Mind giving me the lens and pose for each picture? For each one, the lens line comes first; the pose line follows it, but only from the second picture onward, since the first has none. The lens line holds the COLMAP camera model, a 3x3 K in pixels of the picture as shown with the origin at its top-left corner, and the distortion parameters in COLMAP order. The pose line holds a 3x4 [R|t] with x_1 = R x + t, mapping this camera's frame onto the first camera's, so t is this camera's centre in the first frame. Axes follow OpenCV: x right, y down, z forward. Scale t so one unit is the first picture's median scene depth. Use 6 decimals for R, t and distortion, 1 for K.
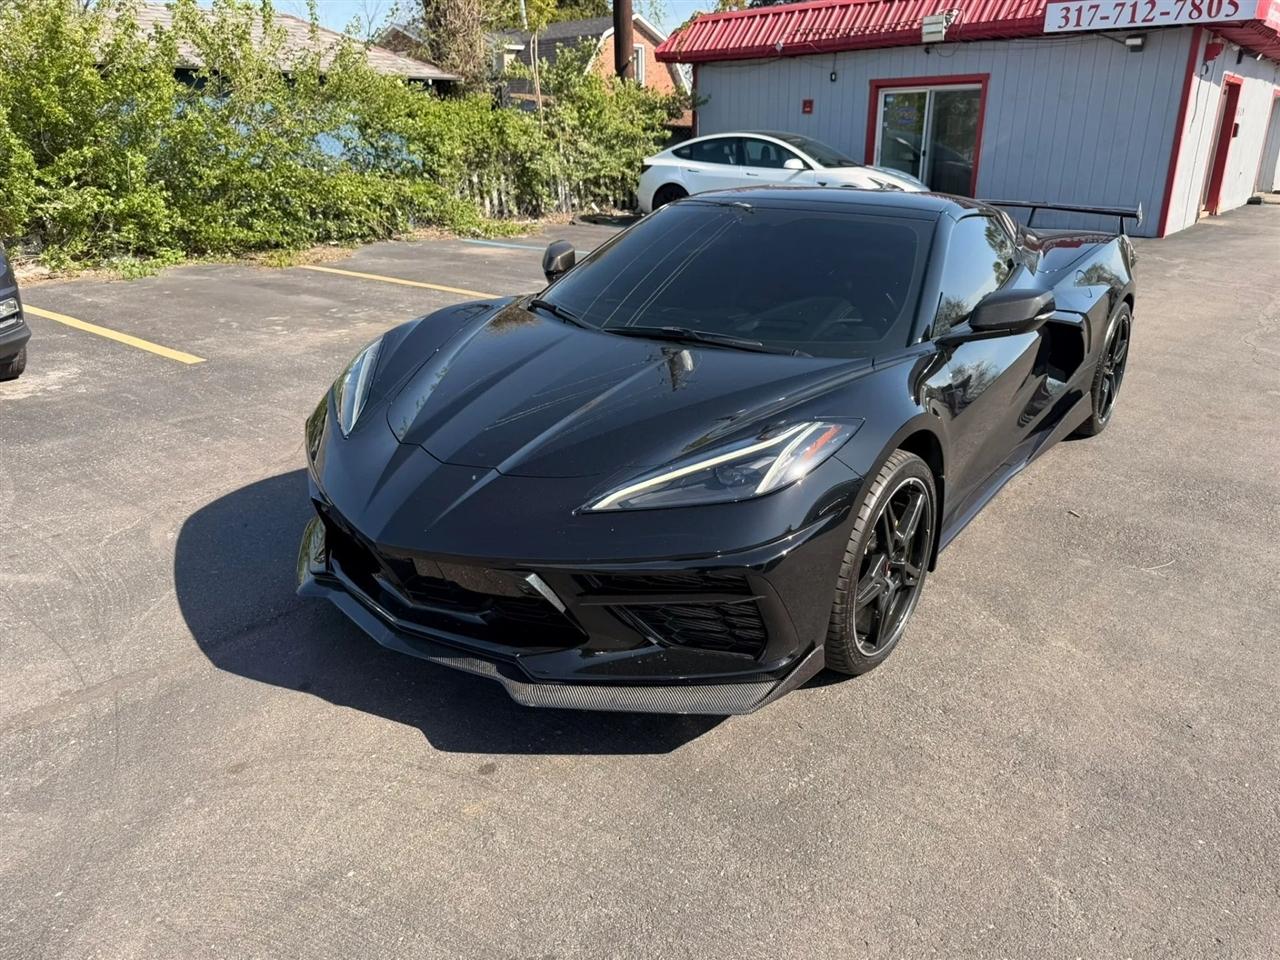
lens RADIAL K [[903.8, 0, 635.2], [0, 903.8, 484.6], [0, 0, 1]] dist [0.014441, -0.021507]
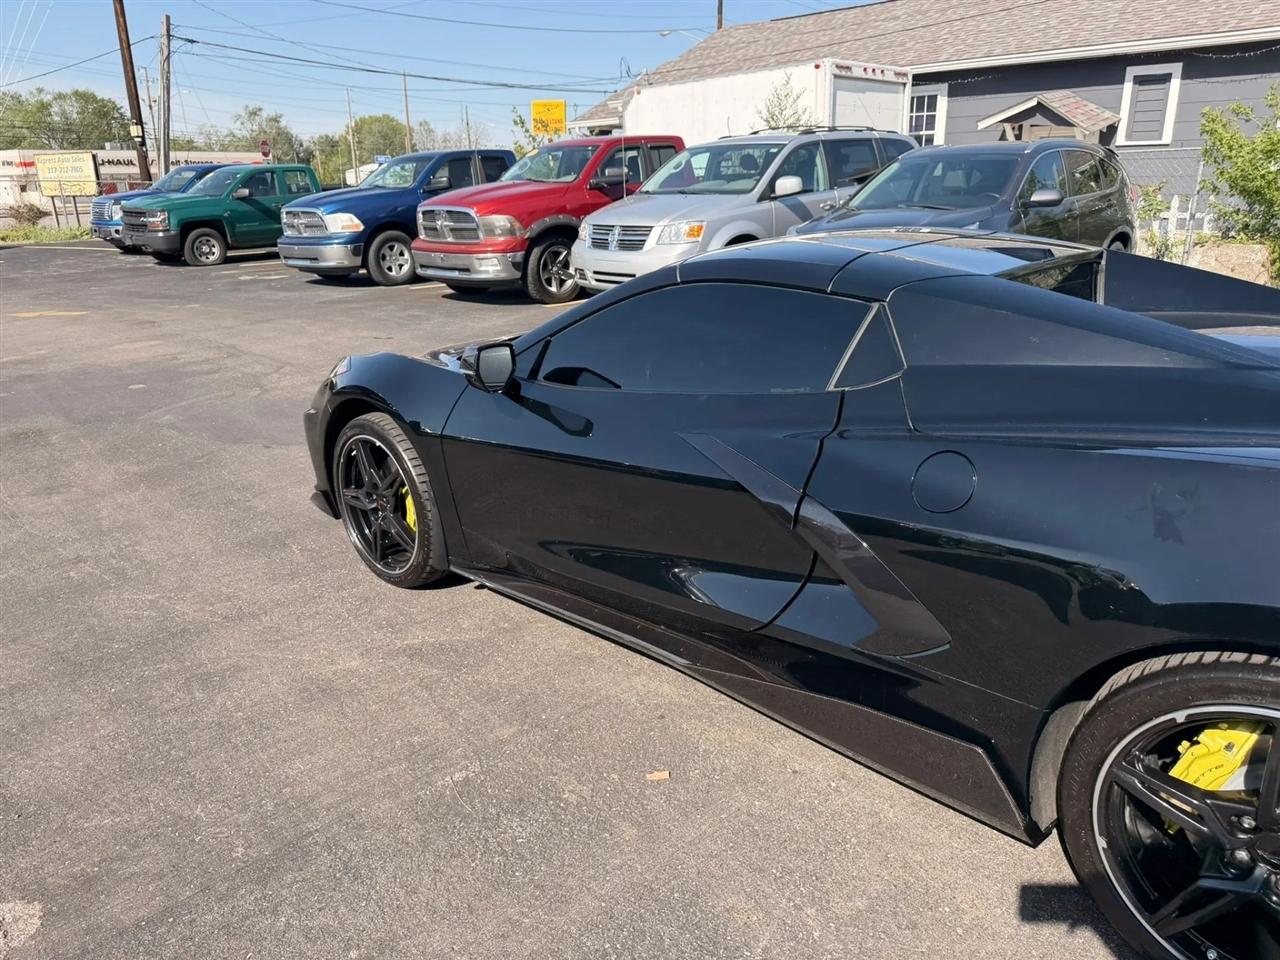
lens RADIAL K [[903.8, 0, 635.3], [0, 903.8, 494.7], [0, 0, 1]] dist [0.014441, -0.021507]
pose [[-0.113546, 0.328549, -0.937637, 0.276749], [-0.335659, 0.875565, 0.347447, -0.094623], [0.935115, 0.354178, 0.010864, 0.253454]]
